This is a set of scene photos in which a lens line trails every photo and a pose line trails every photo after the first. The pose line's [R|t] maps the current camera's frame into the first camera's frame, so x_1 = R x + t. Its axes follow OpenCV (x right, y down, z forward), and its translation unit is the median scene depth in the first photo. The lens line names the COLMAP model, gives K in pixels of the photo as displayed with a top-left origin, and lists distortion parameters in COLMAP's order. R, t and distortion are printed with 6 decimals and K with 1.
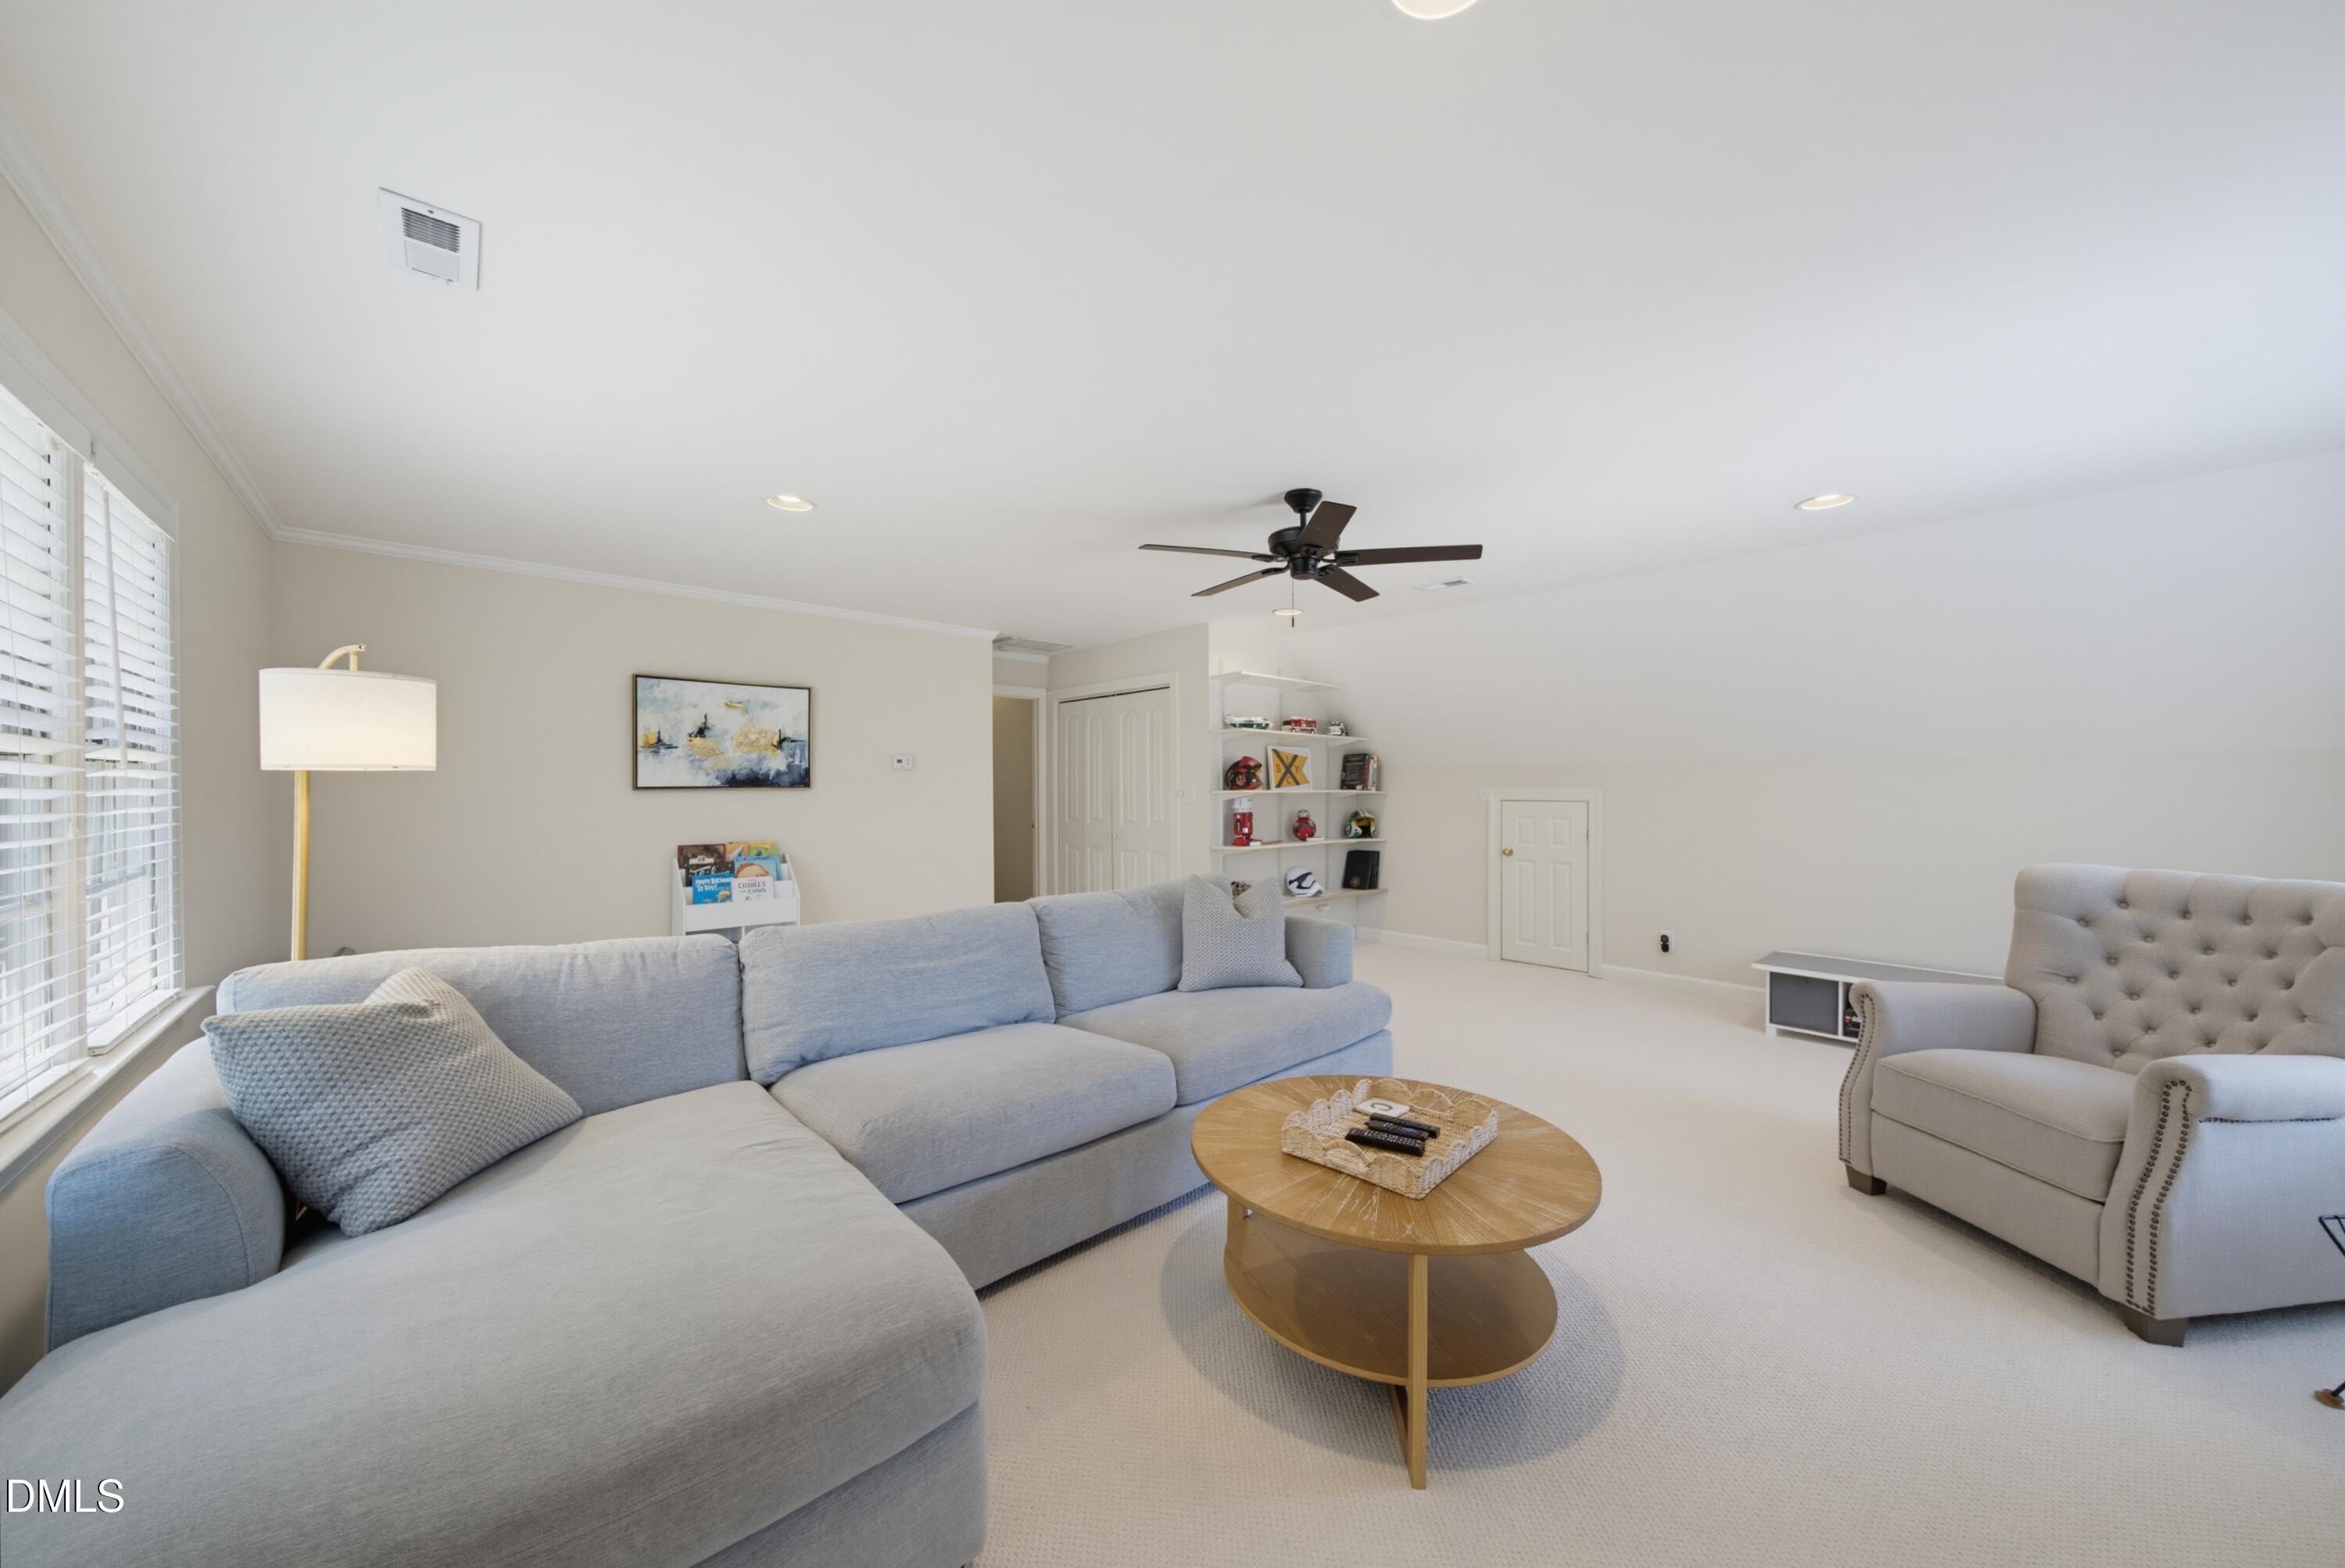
lens RADIAL K [[802.0, 0, 1175.1], [0, 802.0, 795.7], [0, 0, 1]] dist [-0.000043, 0.000008]
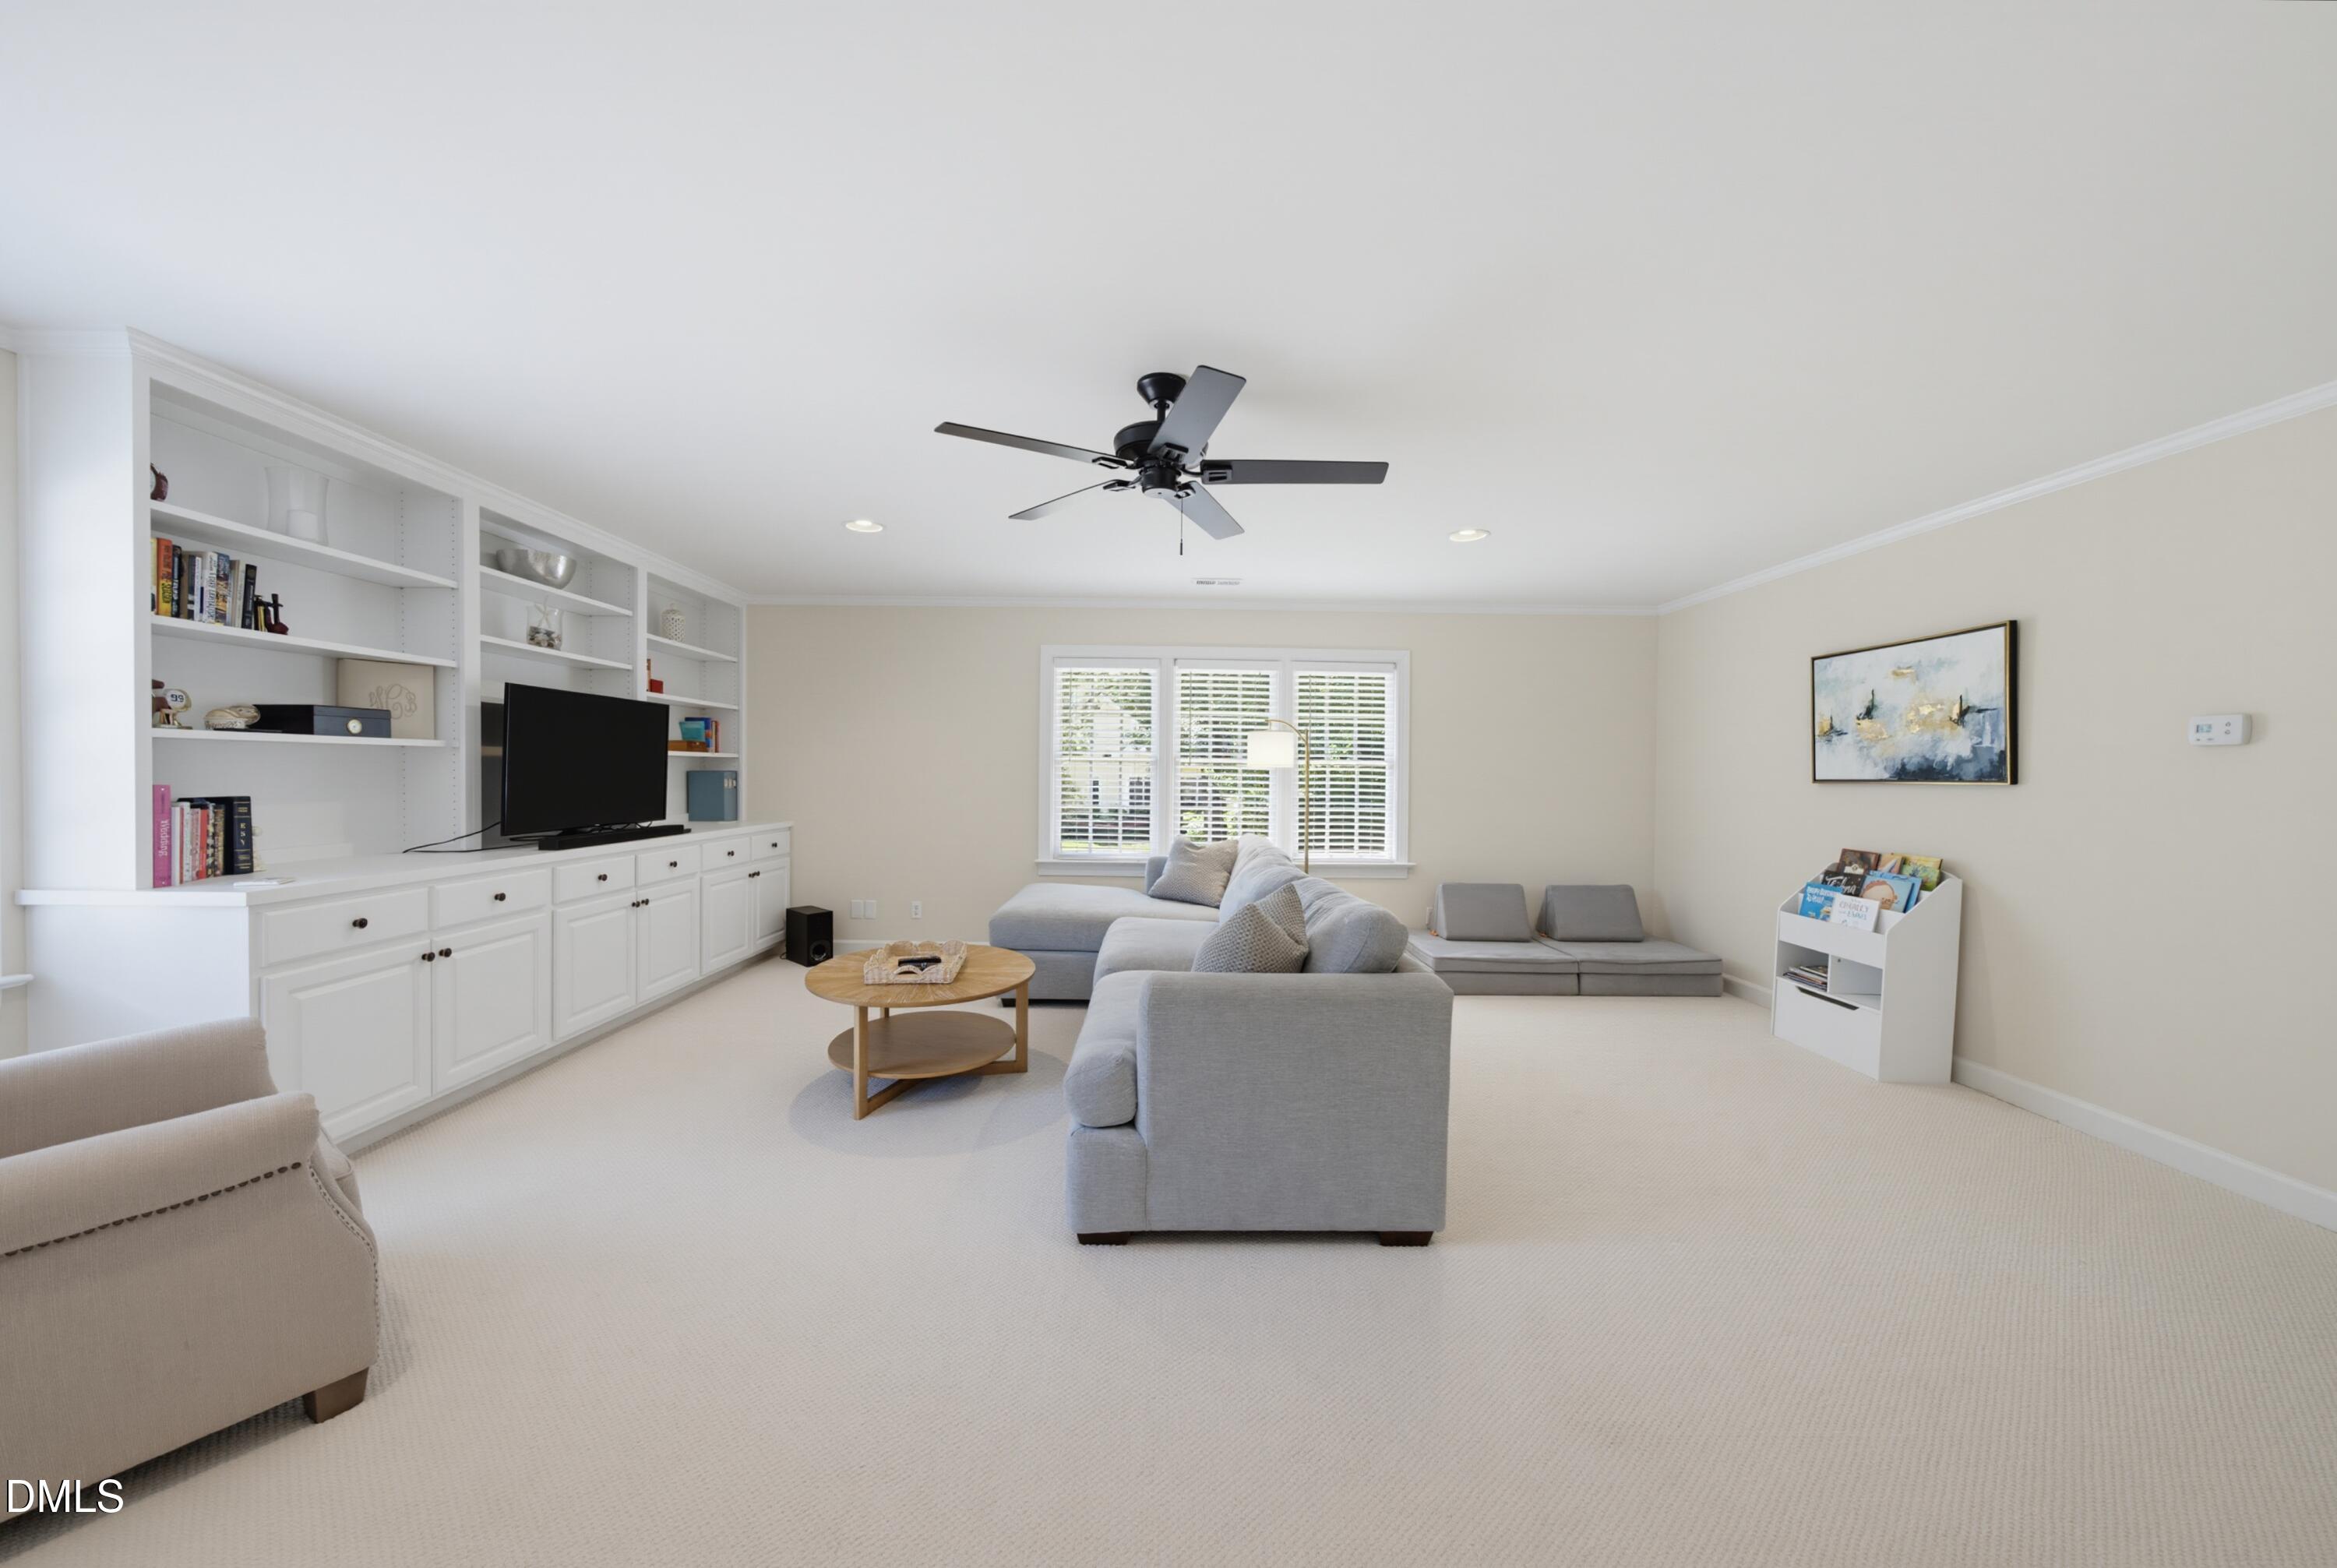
lens RADIAL K [[799.2, 0, 1167.2], [0, 799.2, 773.9], [0, 0, 1]] dist [-0.000043, 0.000008]
pose [[-0.668363, 0.002390, -0.743831, 0.472015], [-0.004066, 0.999968, 0.006866, -0.019484], [0.743824, 0.007613, -0.668332, 0.991917]]
